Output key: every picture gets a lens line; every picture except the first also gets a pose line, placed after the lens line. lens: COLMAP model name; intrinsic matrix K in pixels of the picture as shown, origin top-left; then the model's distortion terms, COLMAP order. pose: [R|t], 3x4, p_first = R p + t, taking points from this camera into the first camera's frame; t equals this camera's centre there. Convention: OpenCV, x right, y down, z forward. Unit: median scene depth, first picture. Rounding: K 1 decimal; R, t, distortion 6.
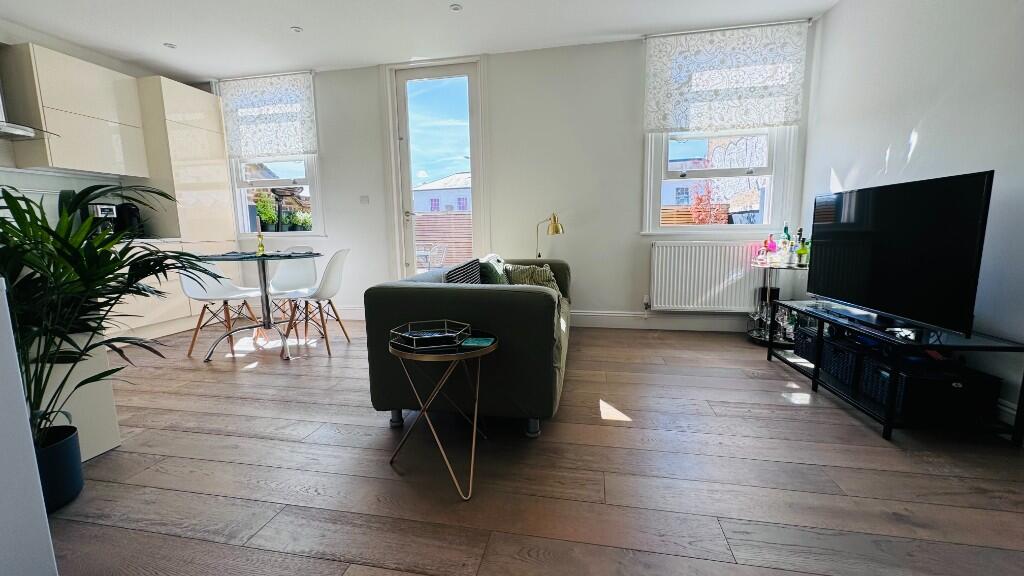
lens RADIAL K [[408.4, 0, 510.2], [0, 408.4, 287.5], [0, 0, 1]] dist [-0.001869, 0.000004]
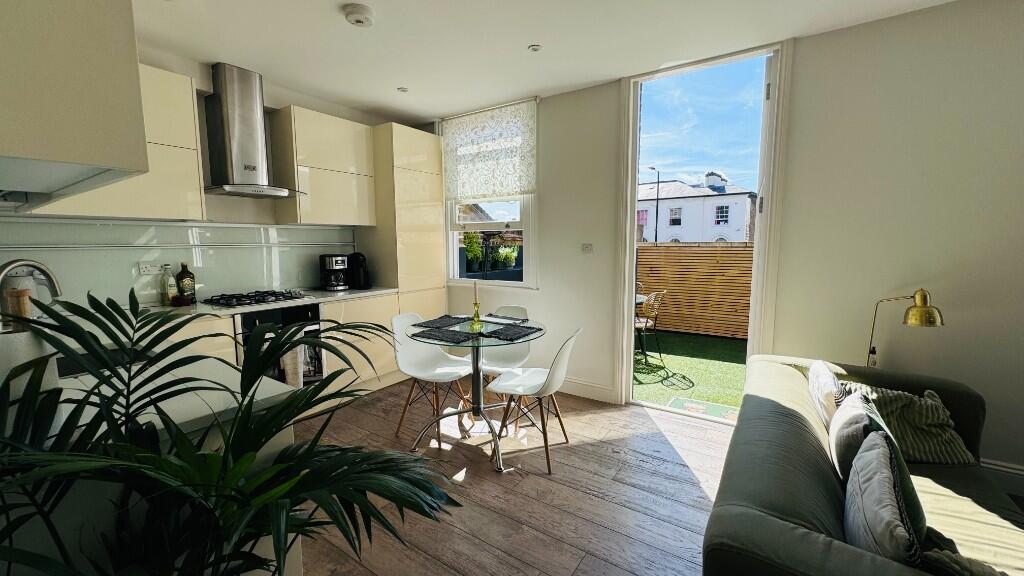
lens RADIAL K [[408.4, 0, 510.2], [0, 408.4, 287.5], [0, 0, 1]] dist [-0.001869, 0.000004]
pose [[0.917613, 0.057059, -0.393359, -0.178419], [-0.066473, 0.997735, -0.010339, -0.122241], [0.391878, 0.035635, 0.919327, 0.209091]]
